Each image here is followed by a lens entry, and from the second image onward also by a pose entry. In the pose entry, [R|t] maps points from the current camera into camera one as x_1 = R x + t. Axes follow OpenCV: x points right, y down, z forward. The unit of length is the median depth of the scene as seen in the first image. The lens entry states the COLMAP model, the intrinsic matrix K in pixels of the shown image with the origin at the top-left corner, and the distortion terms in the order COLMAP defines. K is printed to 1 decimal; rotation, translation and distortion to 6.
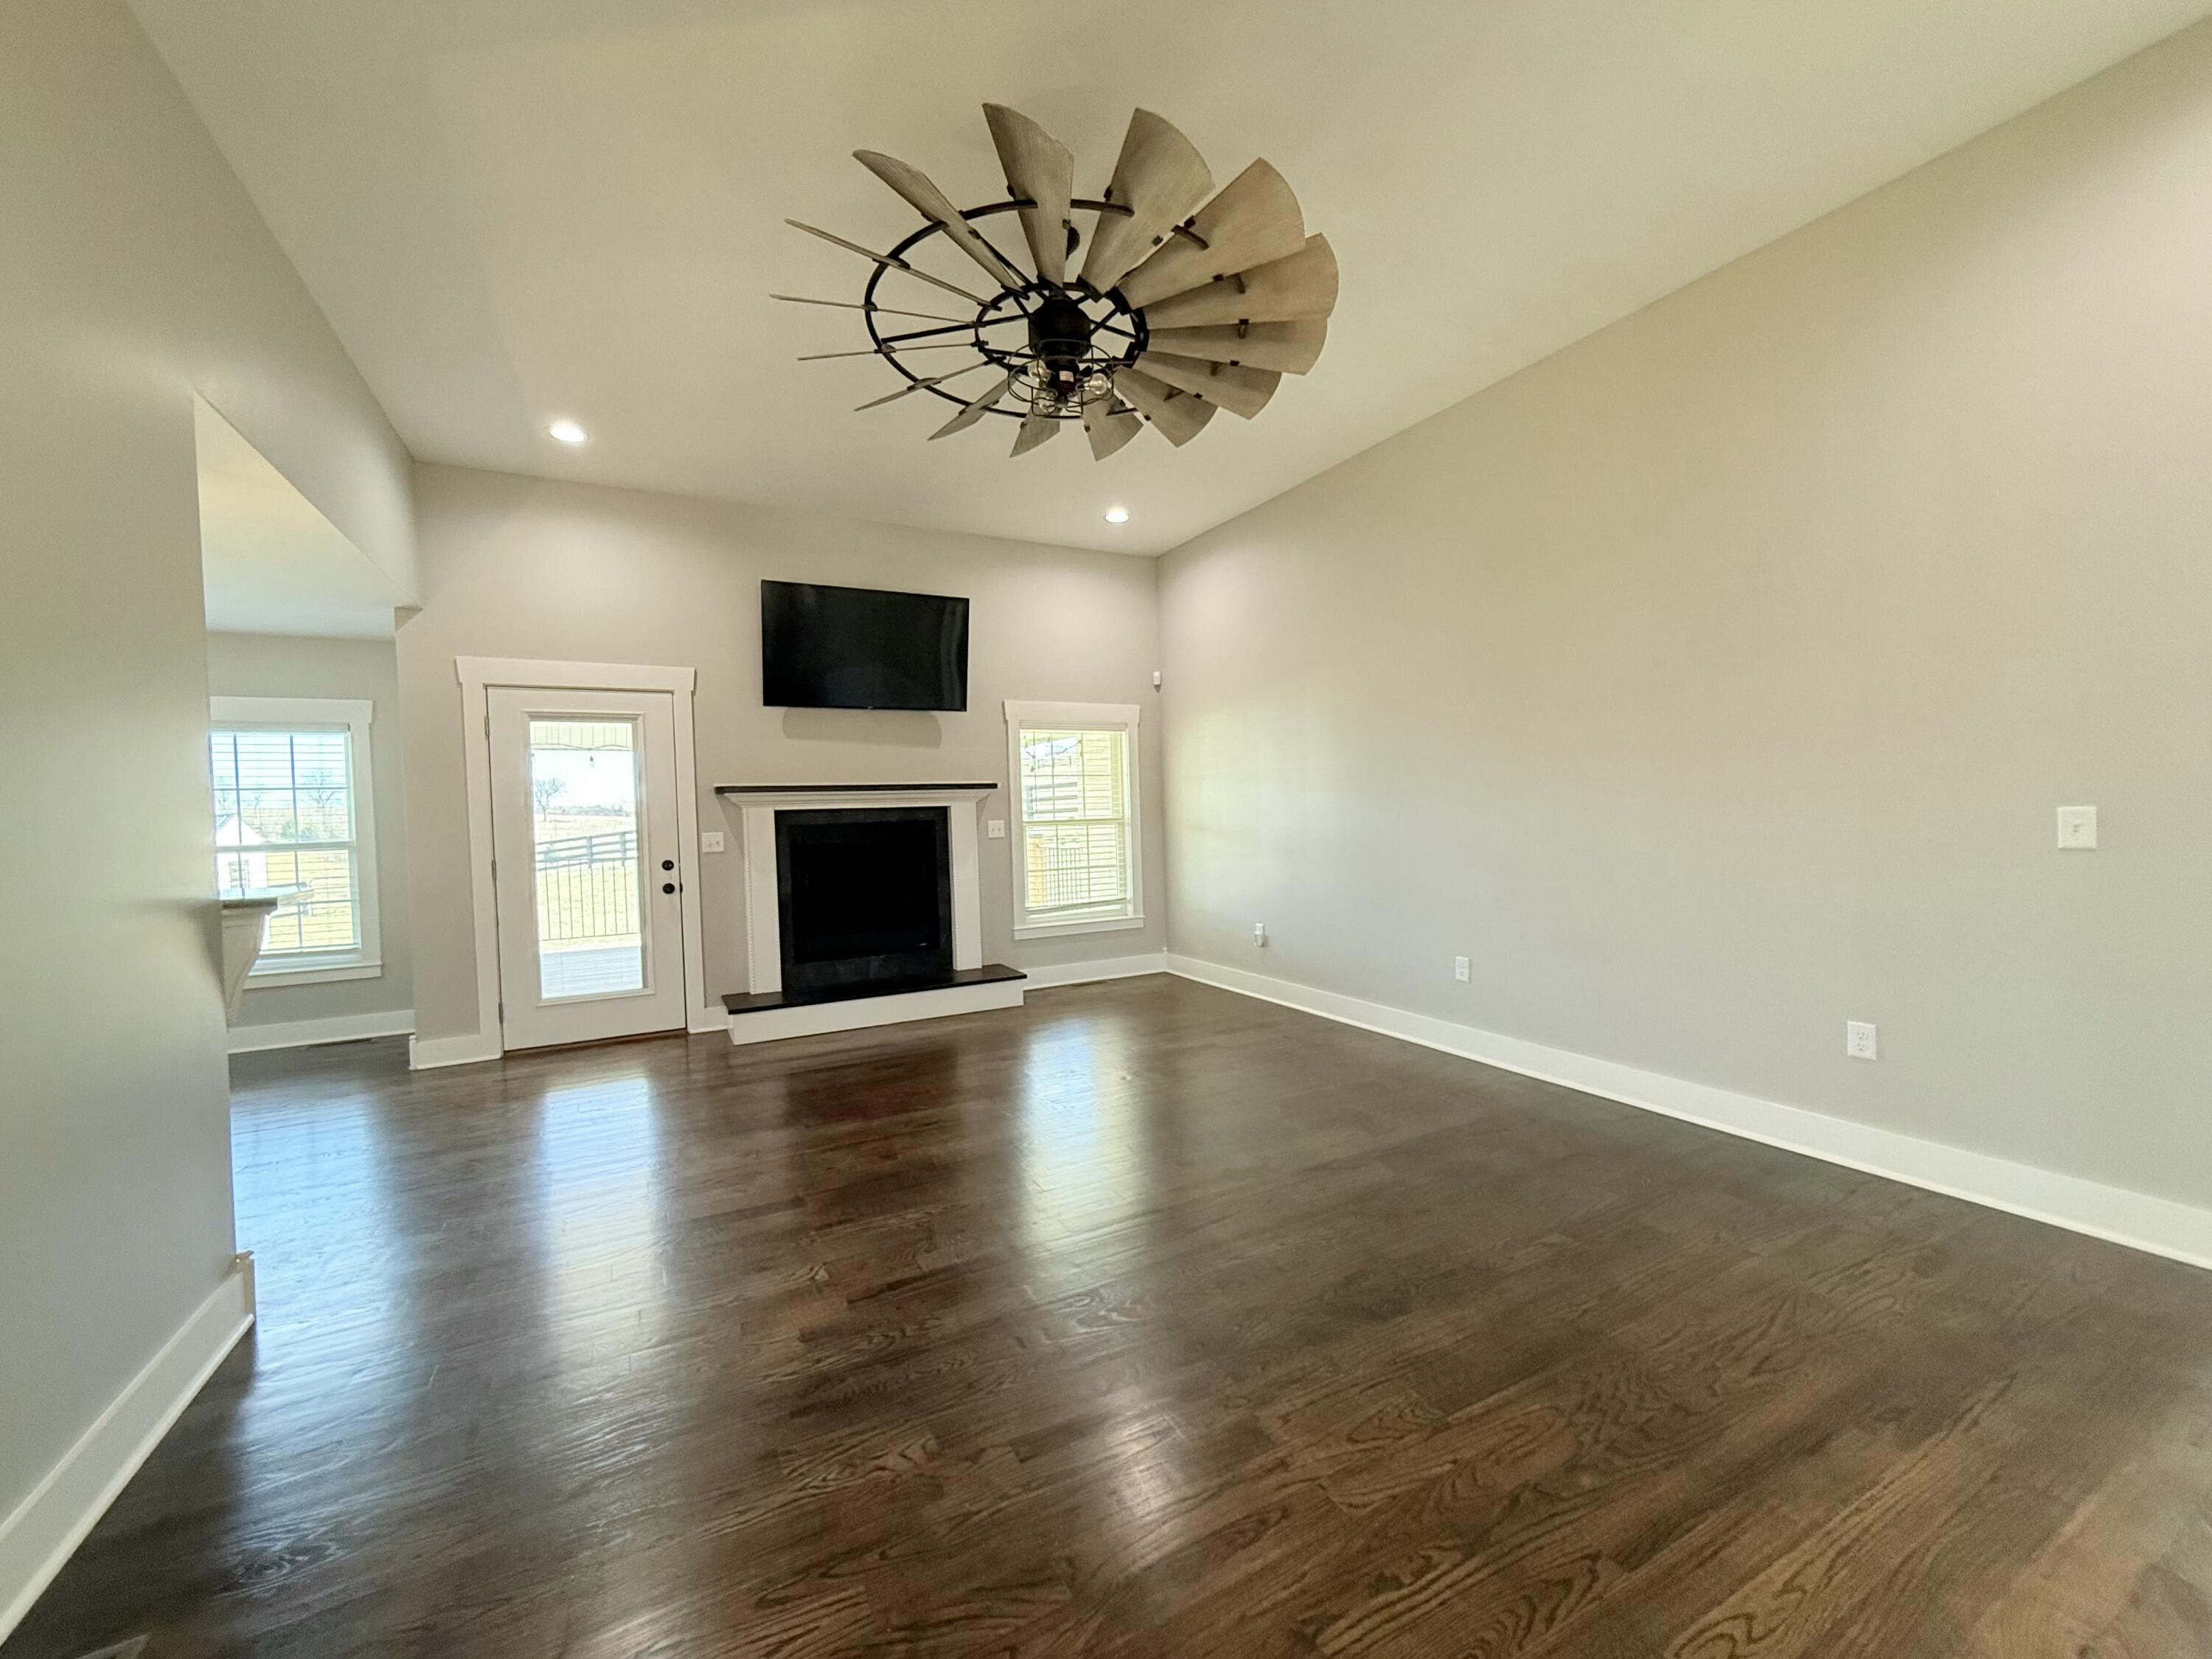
lens RADIAL K [[883.5, 0, 1113.4], [0, 883.5, 830.3], [0, 0, 1]] dist [0.002027, 0.000100]
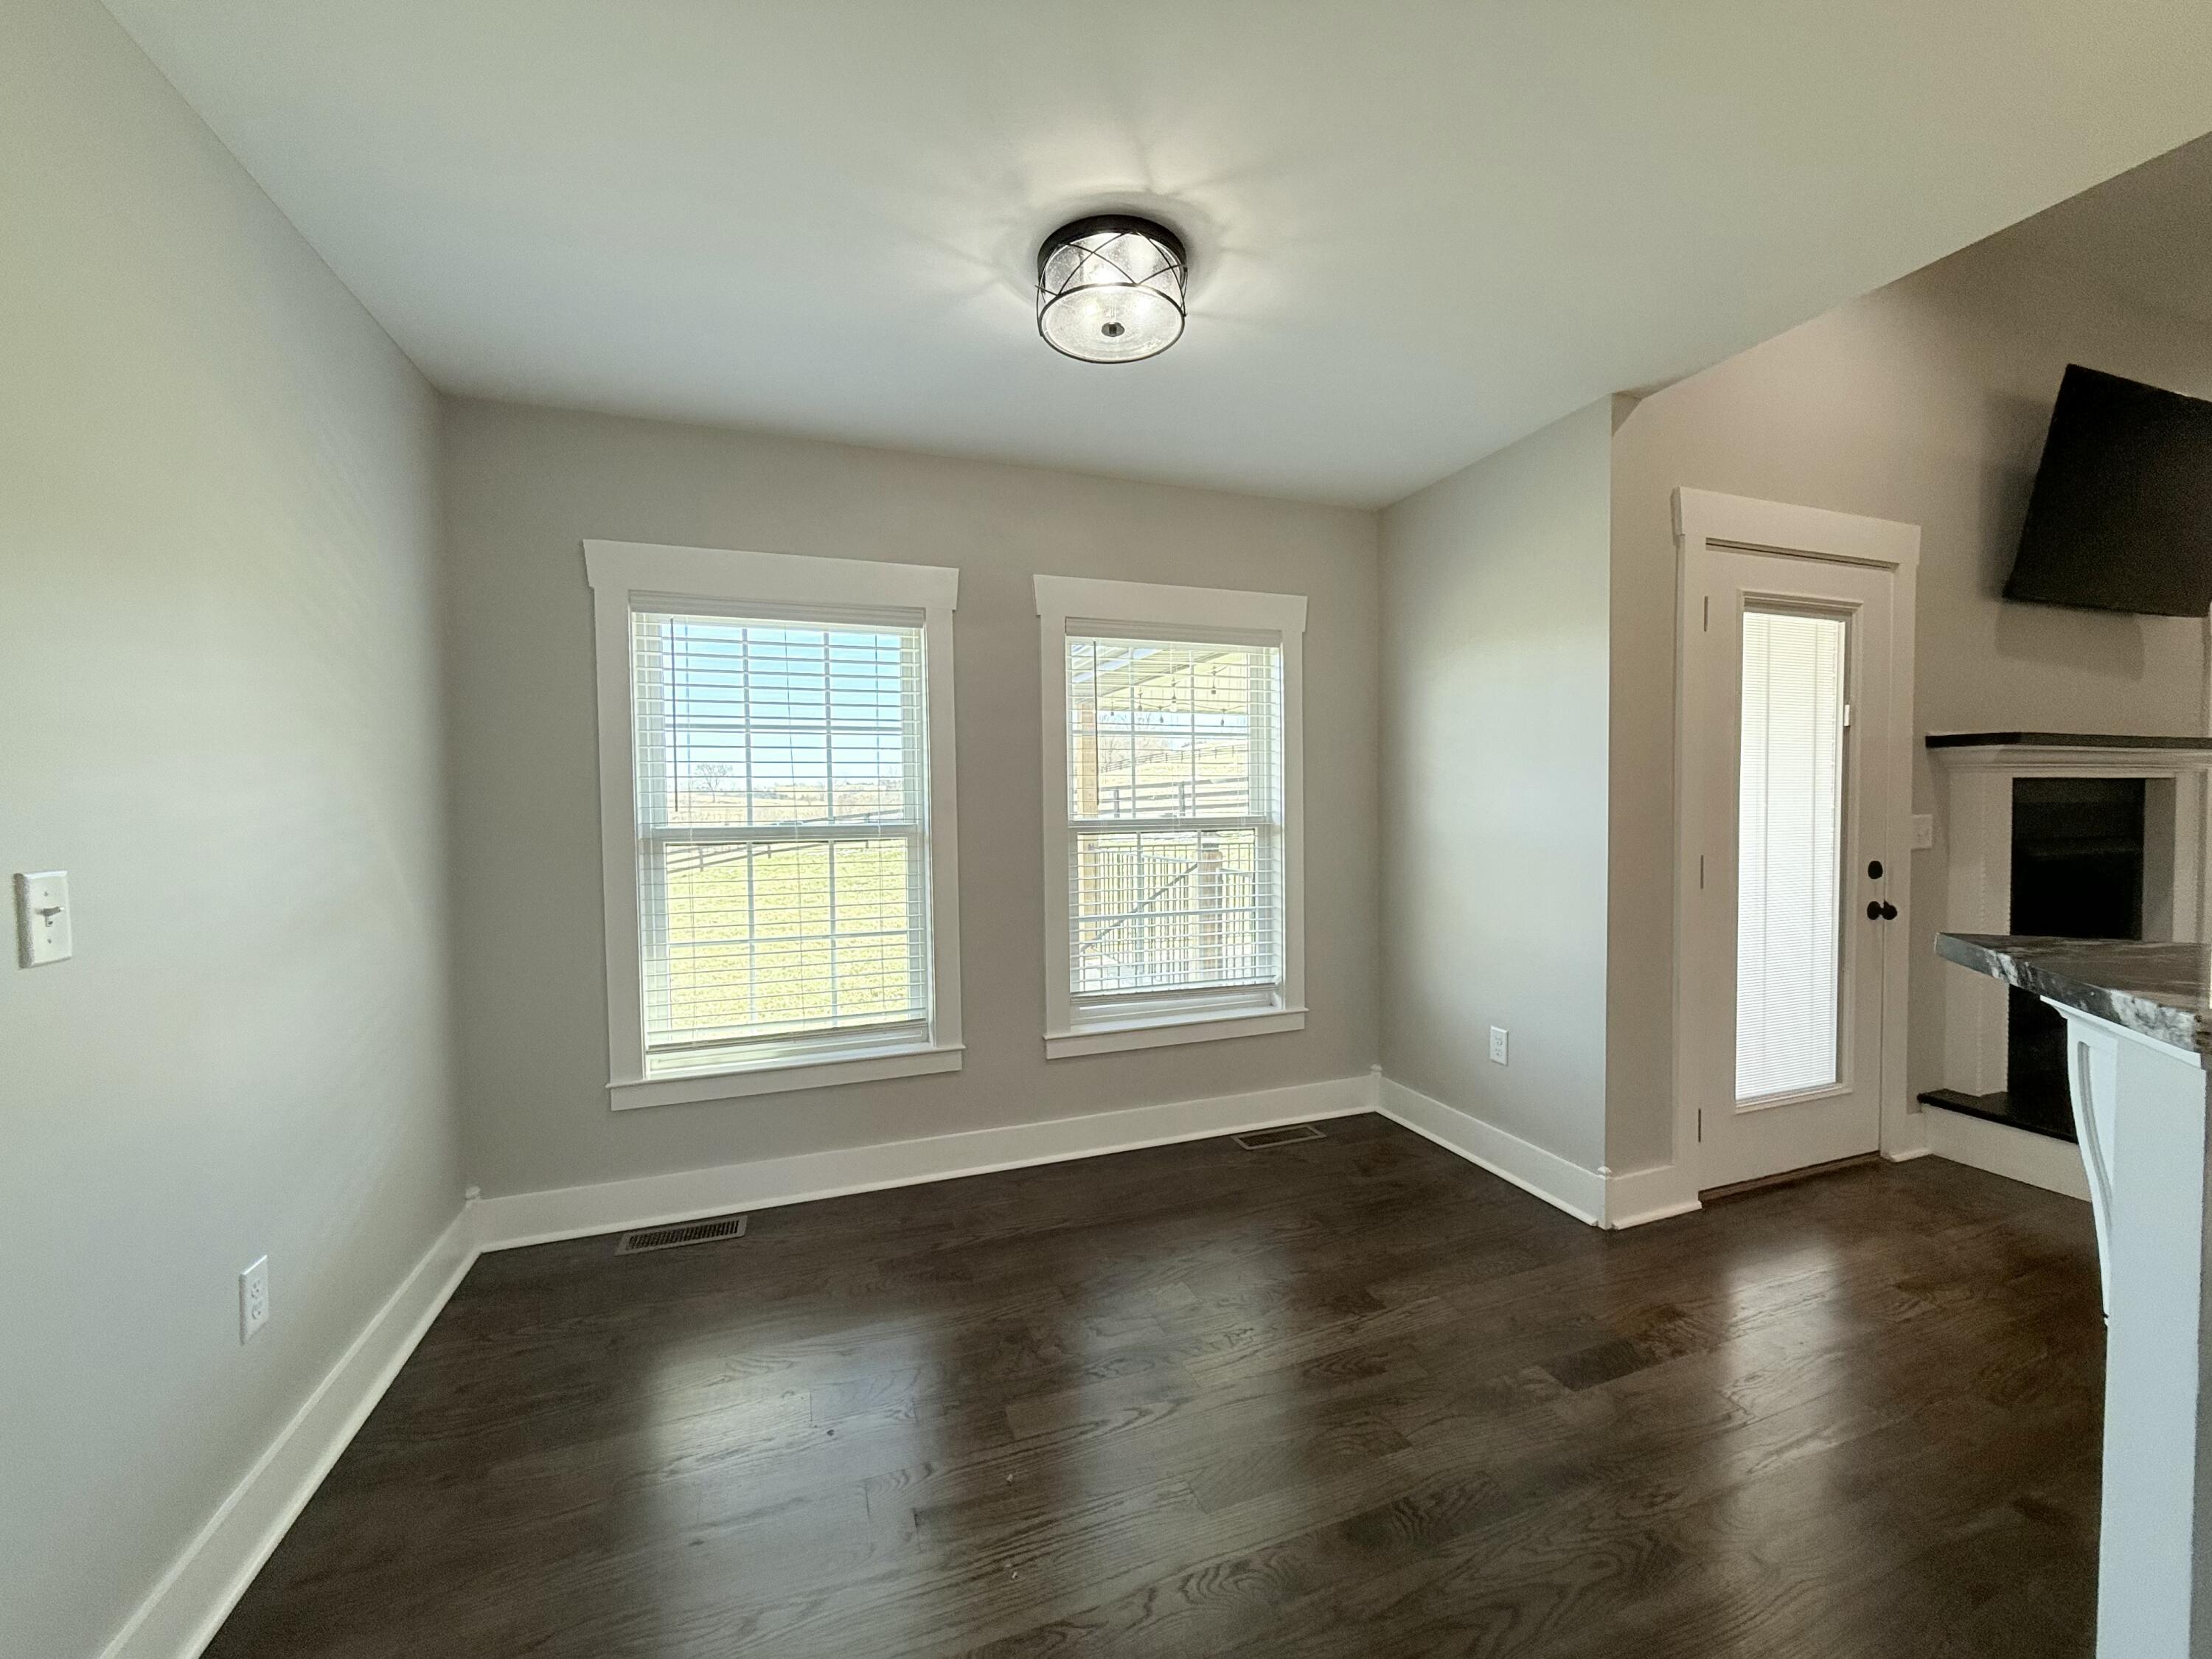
lens RADIAL K [[883.5, 0, 1106.6], [0, 883.5, 832.1], [0, 0, 1]] dist [0.002027, 0.000100]
pose [[0.990112, 0.023938, -0.138219, -0.919641], [-0.021813, 0.999620, 0.016871, 0.016290], [0.138571, -0.013689, 0.990258, 0.361491]]
